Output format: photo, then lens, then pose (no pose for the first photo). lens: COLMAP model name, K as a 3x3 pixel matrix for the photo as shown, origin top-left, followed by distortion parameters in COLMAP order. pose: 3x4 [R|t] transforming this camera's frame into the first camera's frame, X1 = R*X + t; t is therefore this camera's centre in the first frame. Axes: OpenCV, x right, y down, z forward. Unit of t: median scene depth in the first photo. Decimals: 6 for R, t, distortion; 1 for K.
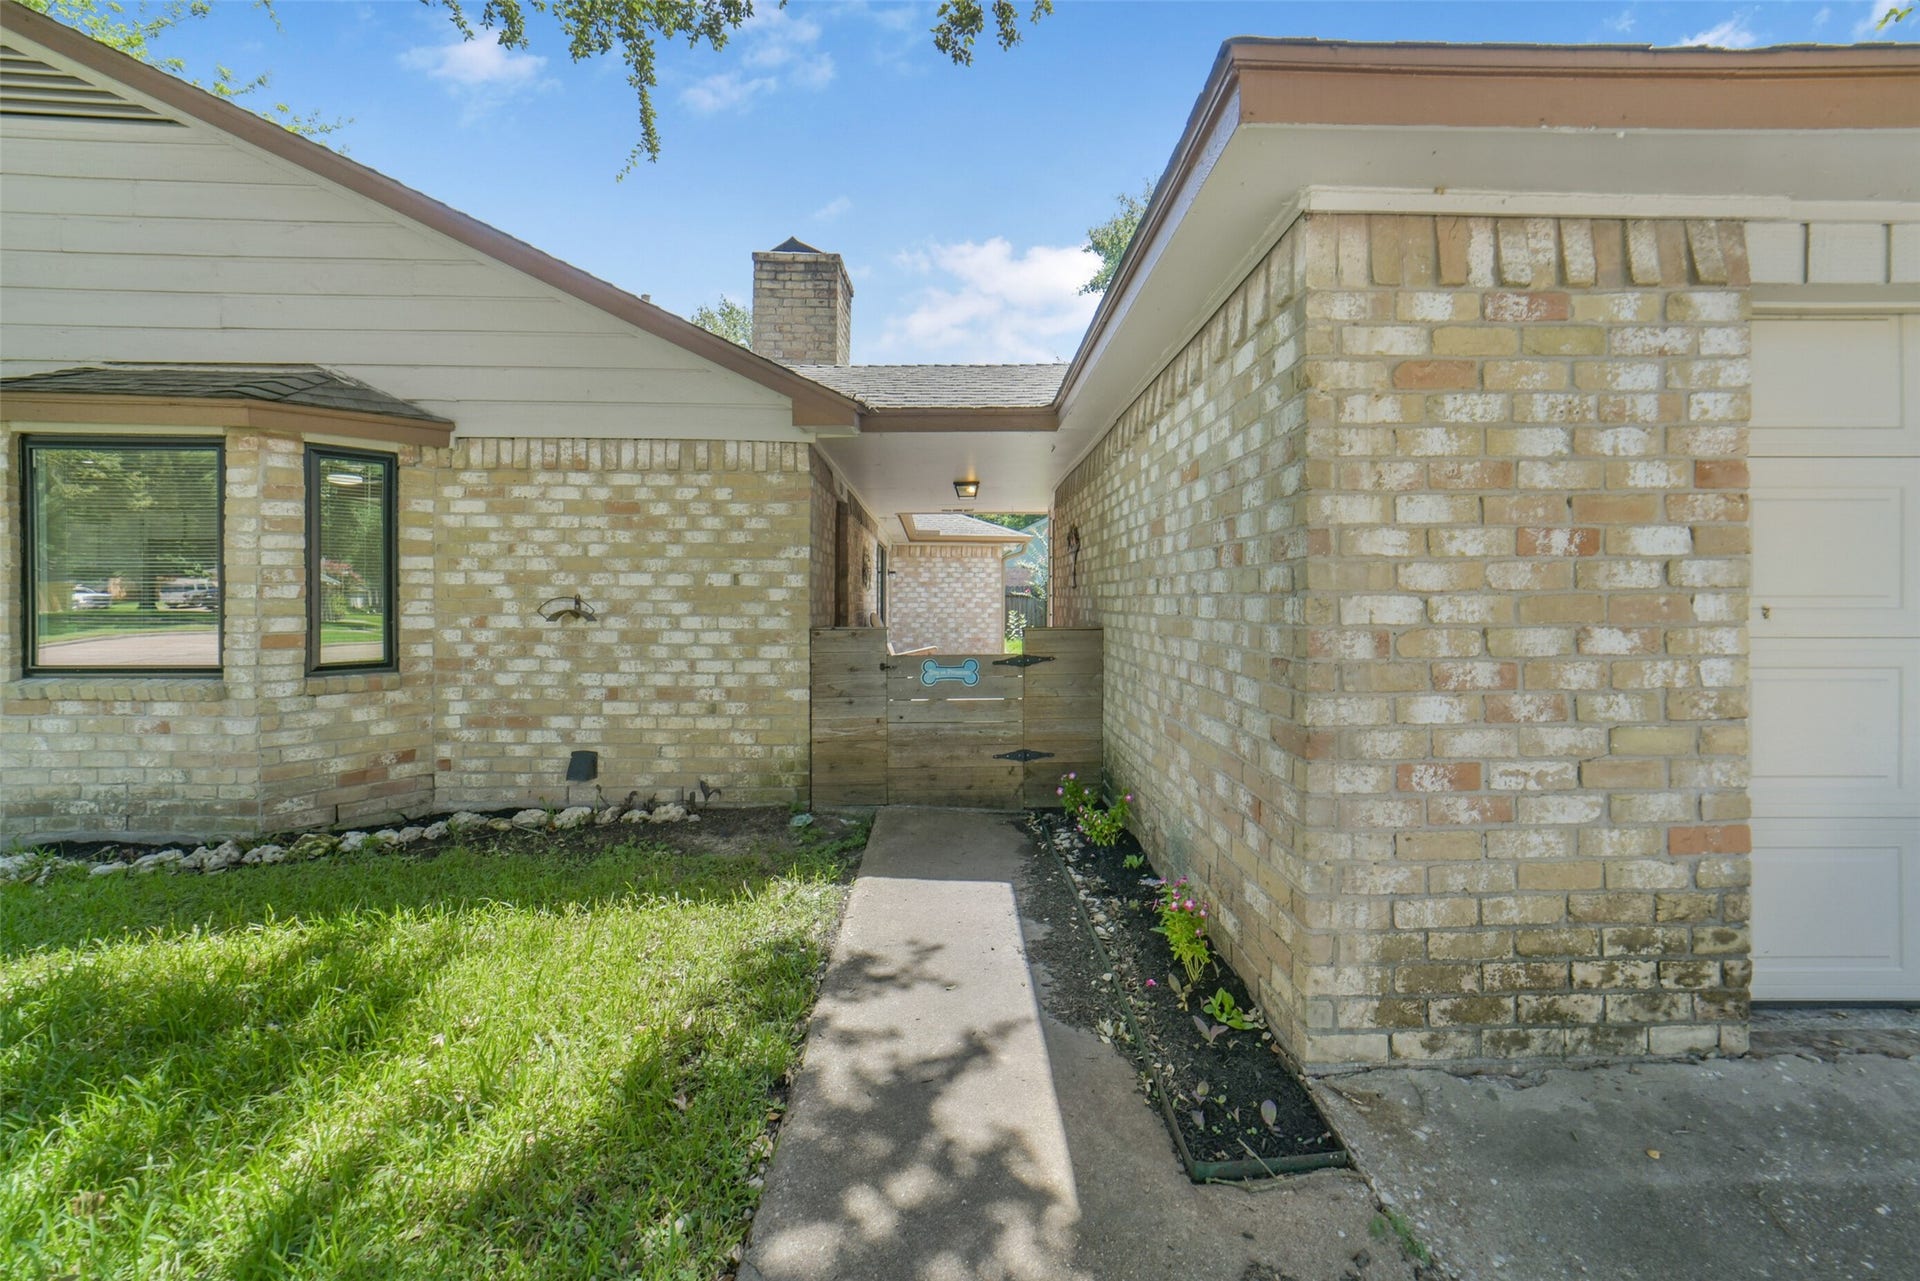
lens RADIAL K [[781.0, 0, 964.2], [0, 781.0, 600.4], [0, 0, 1]] dist [-0.001122, 0.000135]
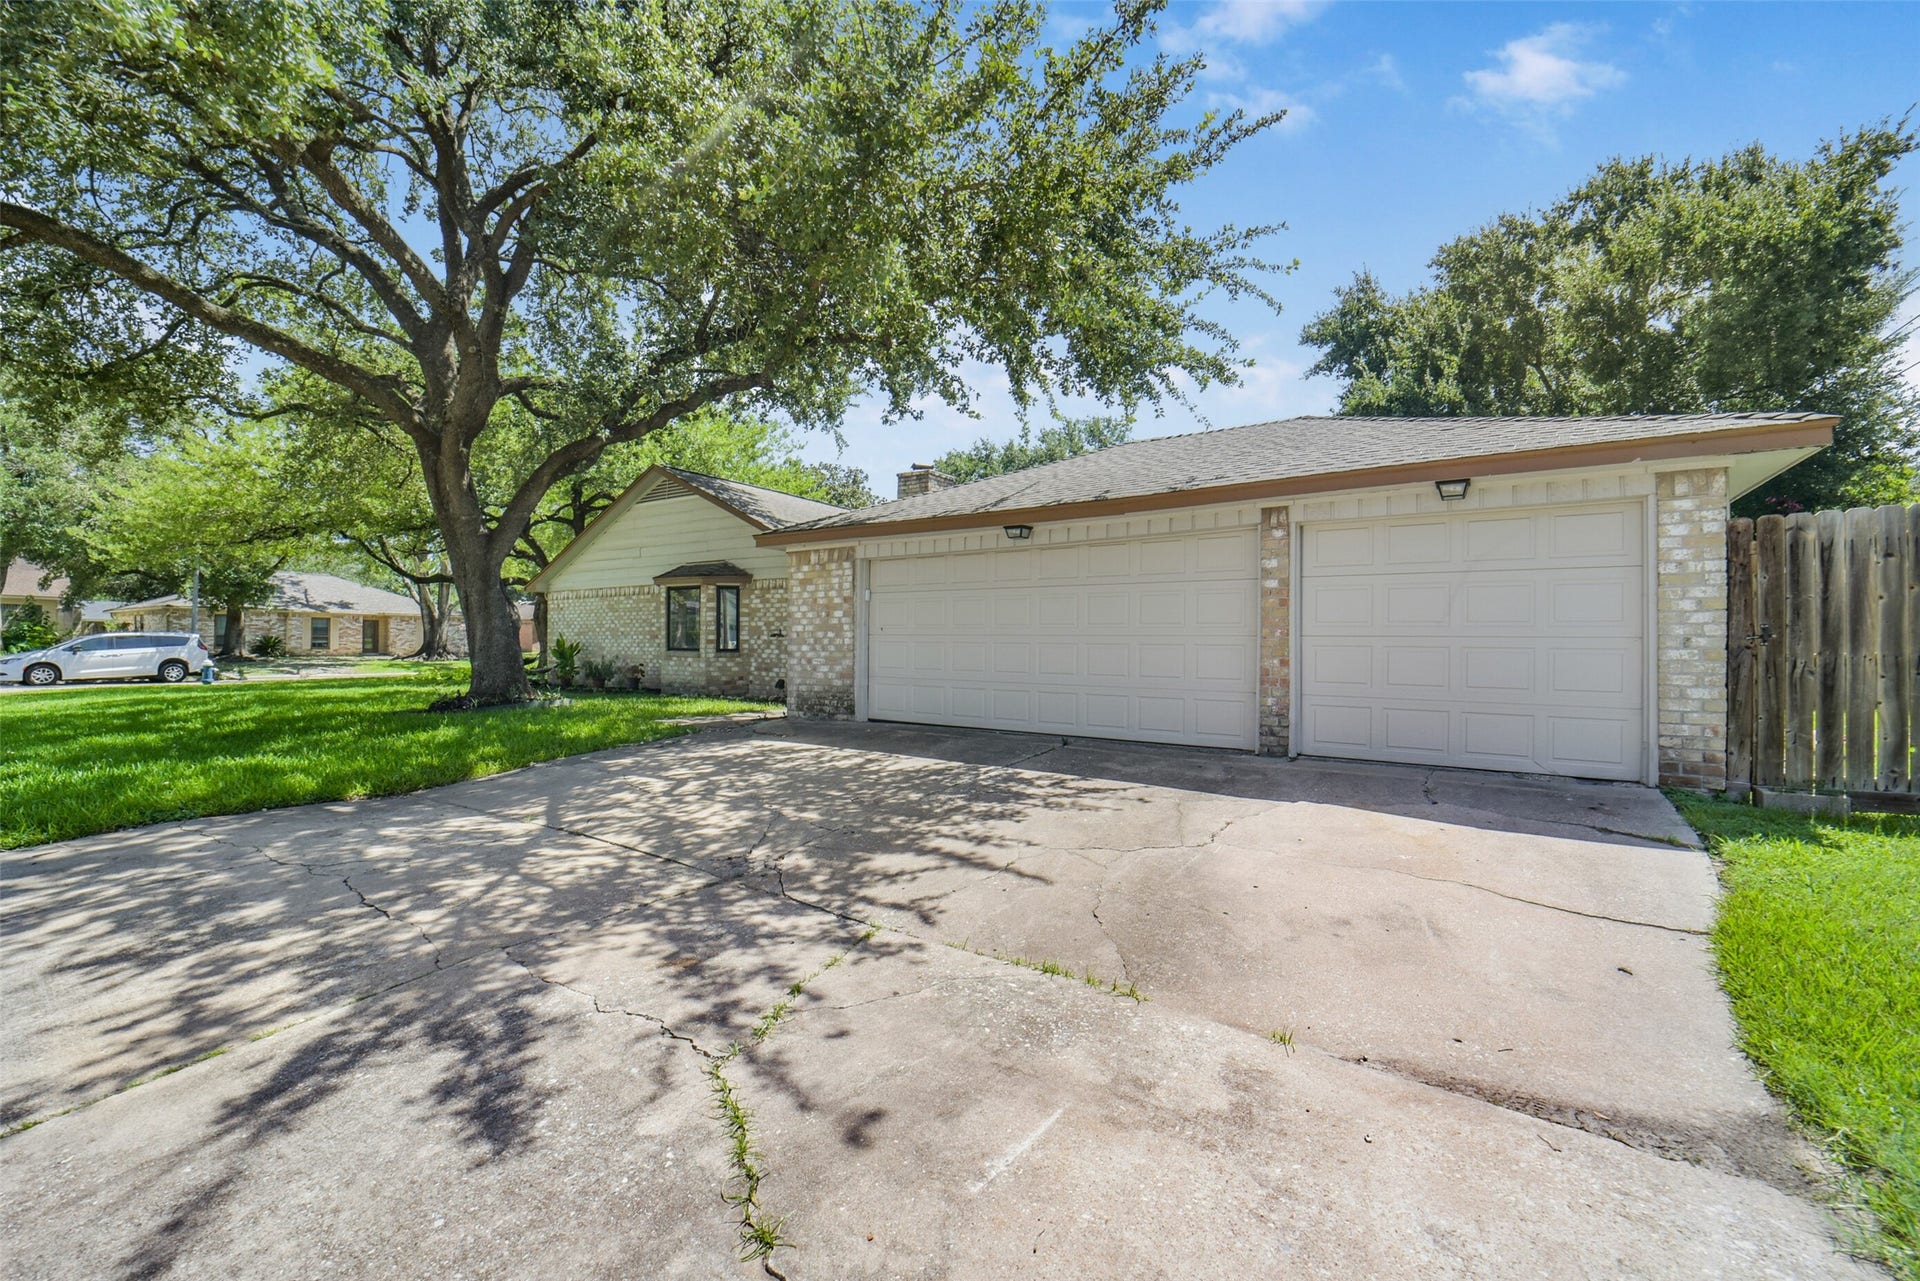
lens RADIAL K [[739.9, 0, 961.8], [0, 739.9, 630.8], [0, 0, 1]] dist [-0.013449, 0.000343]
pose [[0.823265, -0.003097, -0.567648, 4.143107], [-0.005853, 0.999886, -0.013944, 0.089848], [0.567627, 0.014802, 0.823153, -2.359840]]
